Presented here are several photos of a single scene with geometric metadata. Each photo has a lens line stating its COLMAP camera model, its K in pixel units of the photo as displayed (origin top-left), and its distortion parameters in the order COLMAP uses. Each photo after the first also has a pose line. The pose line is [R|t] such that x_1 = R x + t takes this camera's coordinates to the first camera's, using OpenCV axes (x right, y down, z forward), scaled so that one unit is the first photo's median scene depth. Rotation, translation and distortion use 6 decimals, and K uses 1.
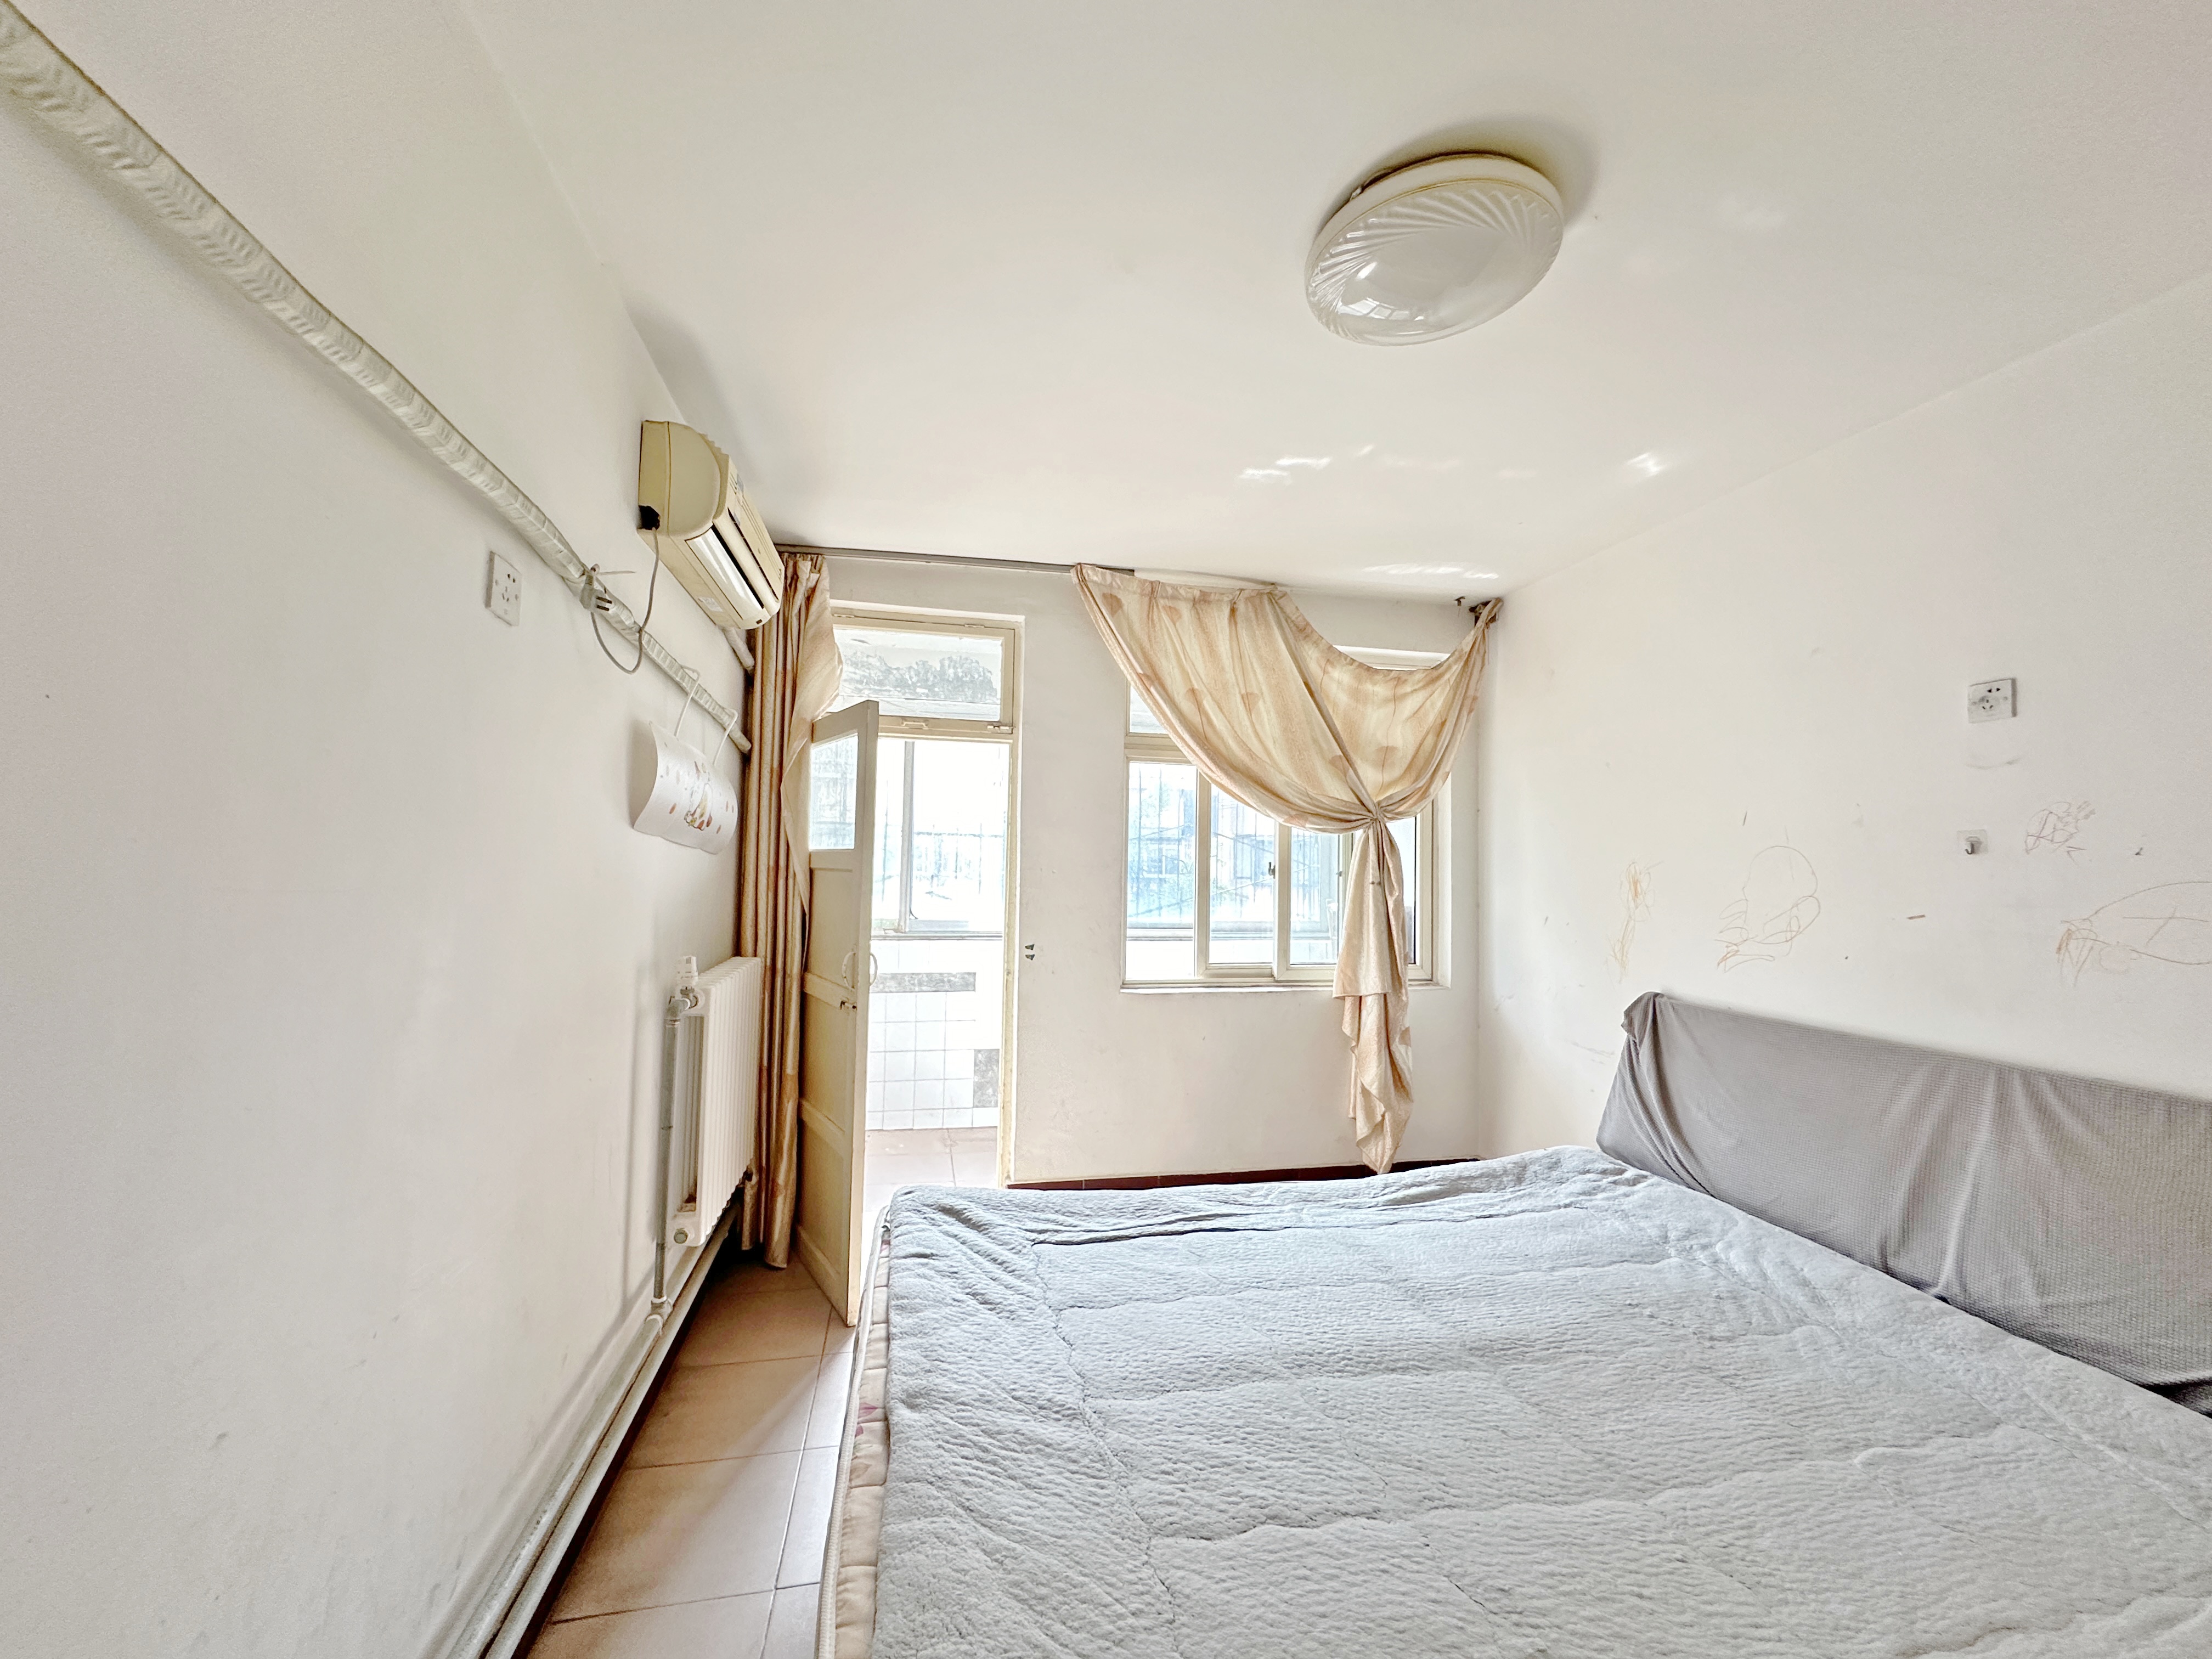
lens RADIAL K [[886.6, 0, 1106.0], [0, 886.6, 829.5], [0, 0, 1]] dist [0.000112, 0.000014]
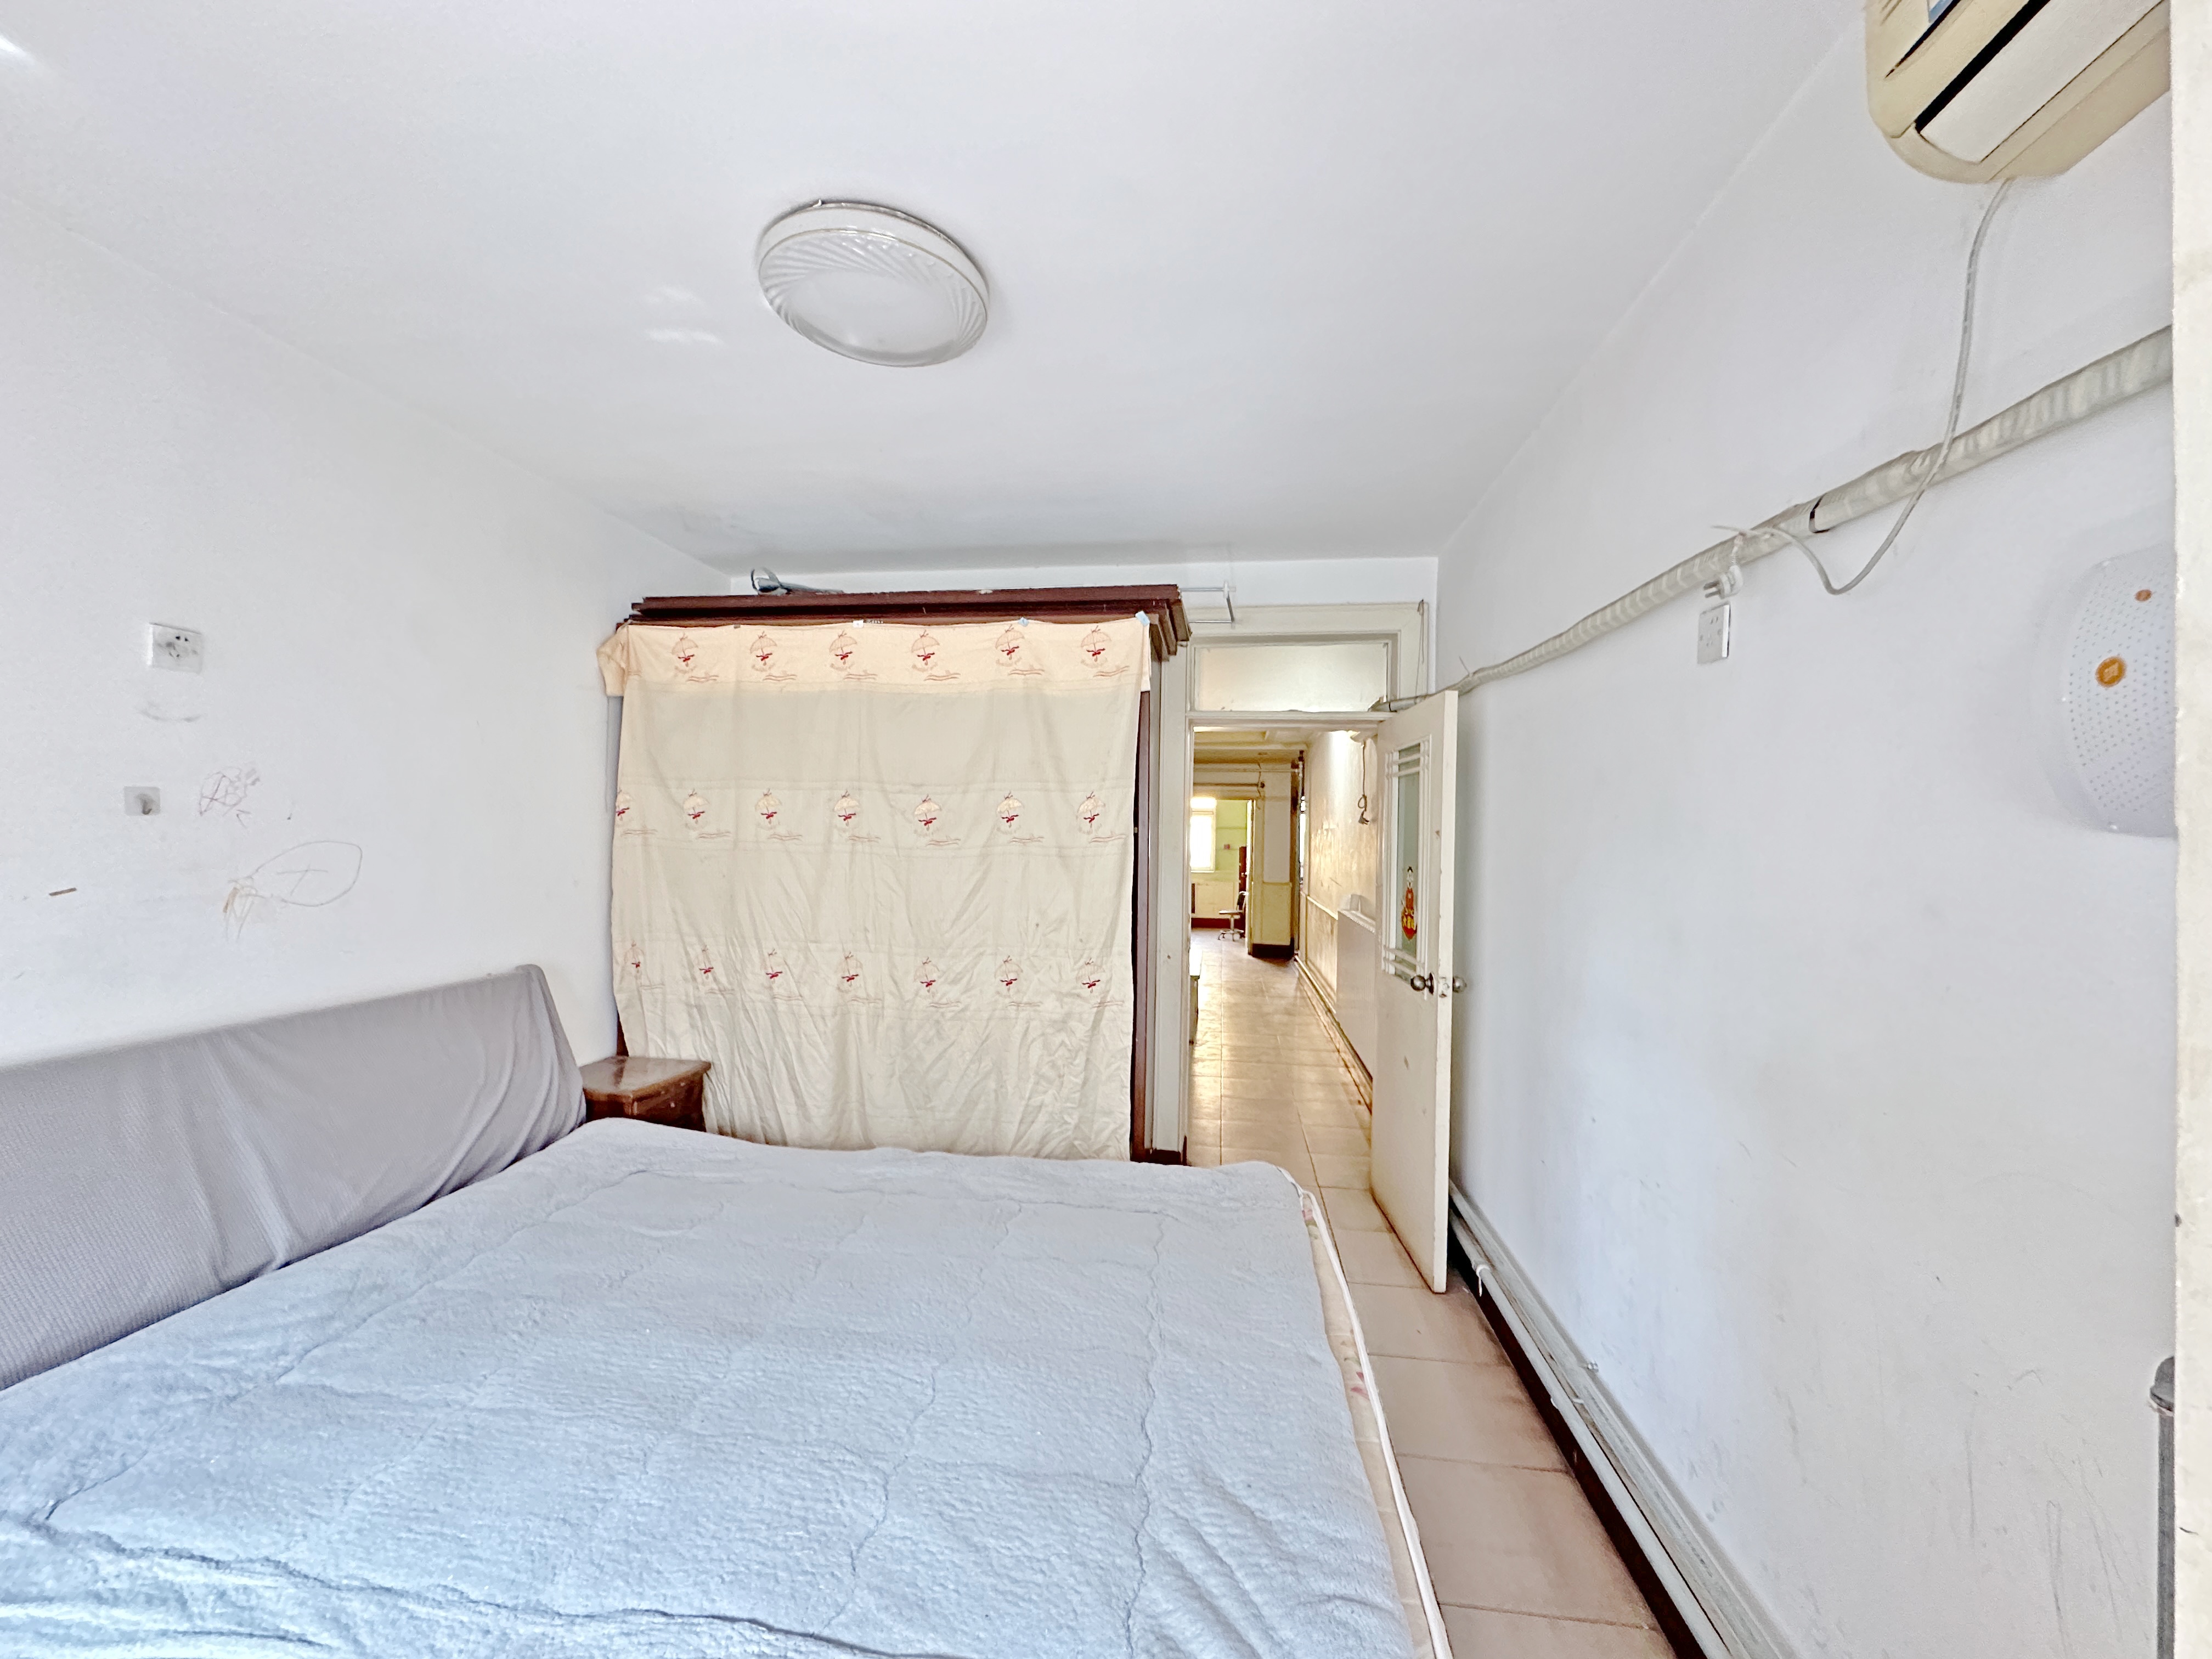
lens RADIAL K [[886.6, 0, 1106.0], [0, 886.6, 829.5], [0, 0, 1]] dist [0.000112, 0.000014]
pose [[-0.957377, -0.023502, 0.287884, -0.203654], [-0.039418, 0.997990, -0.049614, 0.051849], [-0.286140, -0.058847, -0.956379, 1.635064]]
